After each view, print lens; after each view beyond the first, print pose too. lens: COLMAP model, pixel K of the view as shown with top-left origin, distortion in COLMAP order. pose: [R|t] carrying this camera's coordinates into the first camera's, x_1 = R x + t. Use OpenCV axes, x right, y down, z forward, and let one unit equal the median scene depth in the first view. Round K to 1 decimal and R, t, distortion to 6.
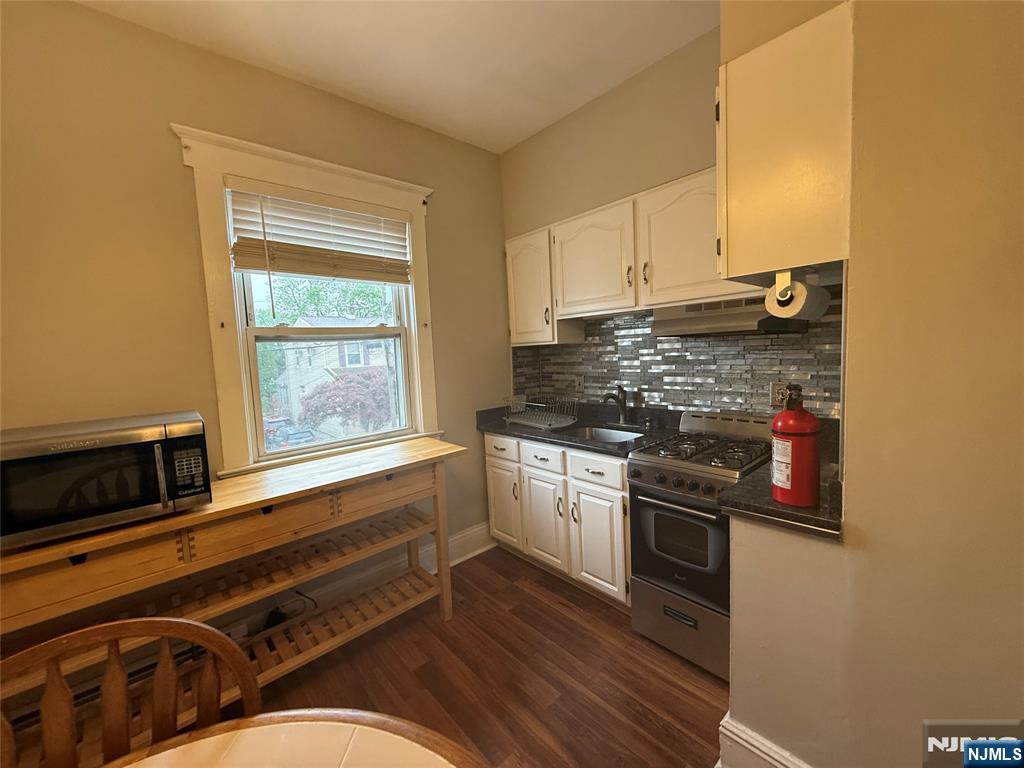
lens RADIAL K [[409.4, 0, 507.5], [0, 409.4, 383.1], [0, 0, 1]] dist [0.002485, 0.001660]
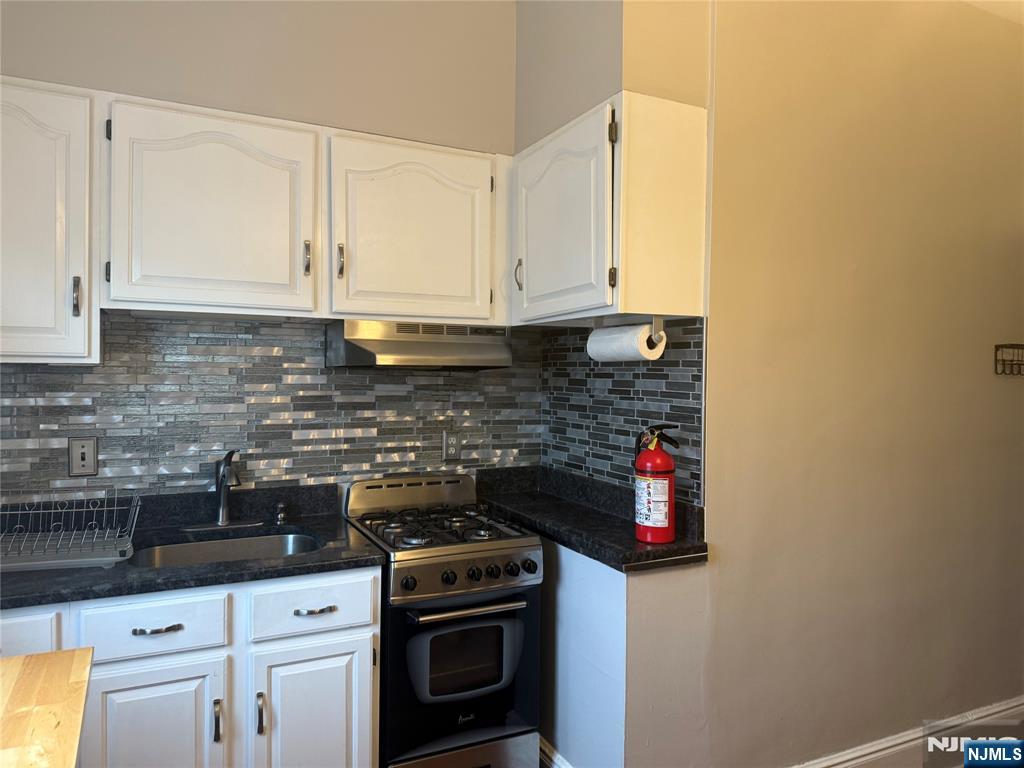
lens RADIAL K [[718.5, 0, 515.4], [0, 718.5, 382.0], [0, 0, 1]] dist [0.057386, -0.062730]
pose [[0.245973, 0.036119, 0.968603, -0.611478], [0.056181, 0.997094, -0.051448, -0.015674], [-0.967647, 0.067072, 0.243229, 0.474574]]
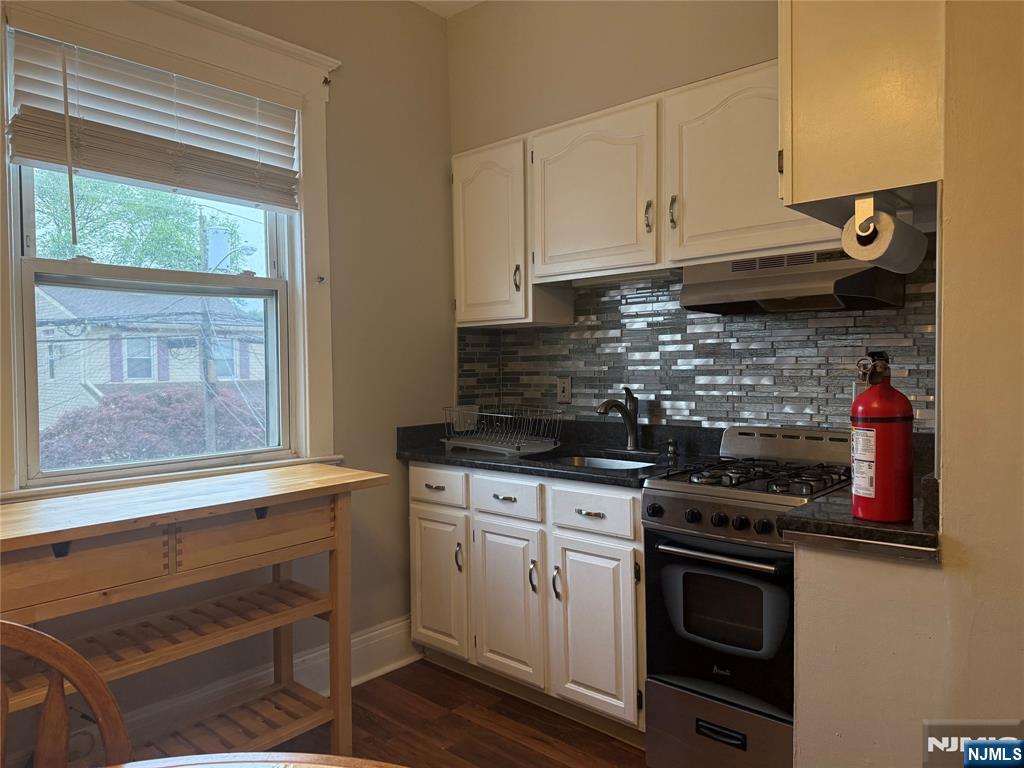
lens RADIAL K [[718.5, 0, 503.5], [0, 718.5, 385.4], [0, 0, 1]] dist [0.057386, -0.062730]
pose [[0.992855, 0.033995, 0.114386, -0.054216], [-0.027429, 0.997911, -0.058488, 0.081450], [-0.116135, 0.054933, 0.991713, -0.100333]]
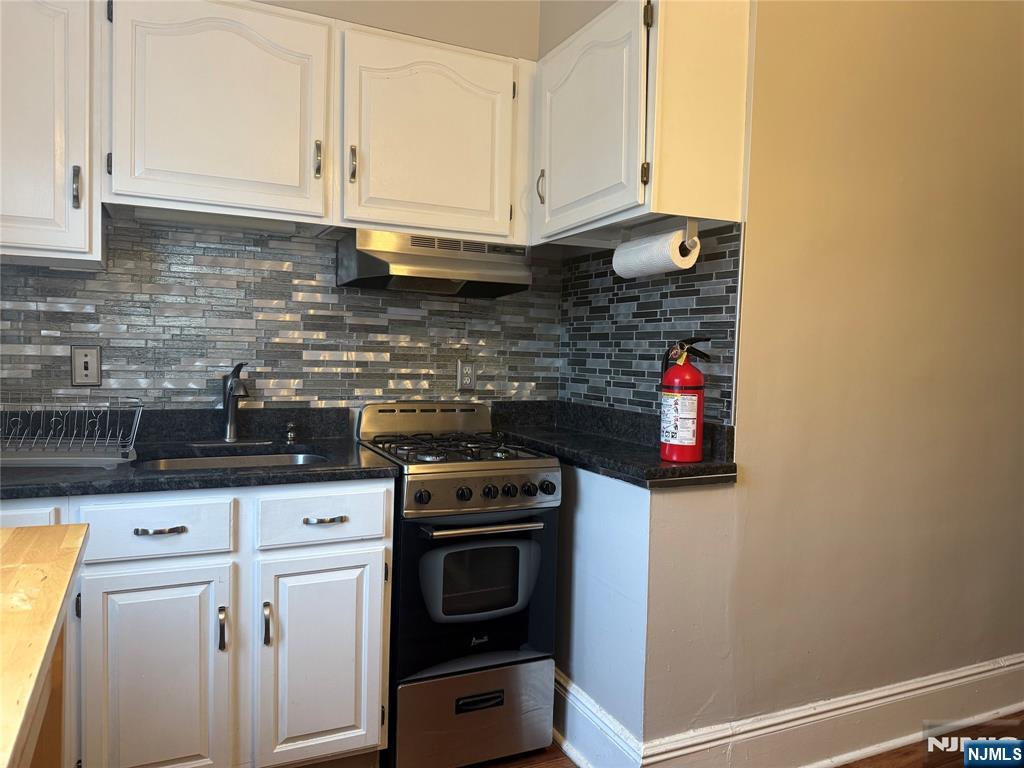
lens RADIAL K [[718.5, 0, 510.7], [0, 718.5, 389.9], [0, 0, 1]] dist [0.057386, -0.062730]
pose [[0.265149, 0.005550, 0.964191, -0.563399], [0.038170, 0.999139, -0.016248, 0.073027], [-0.963452, 0.041111, 0.264709, 0.505342]]
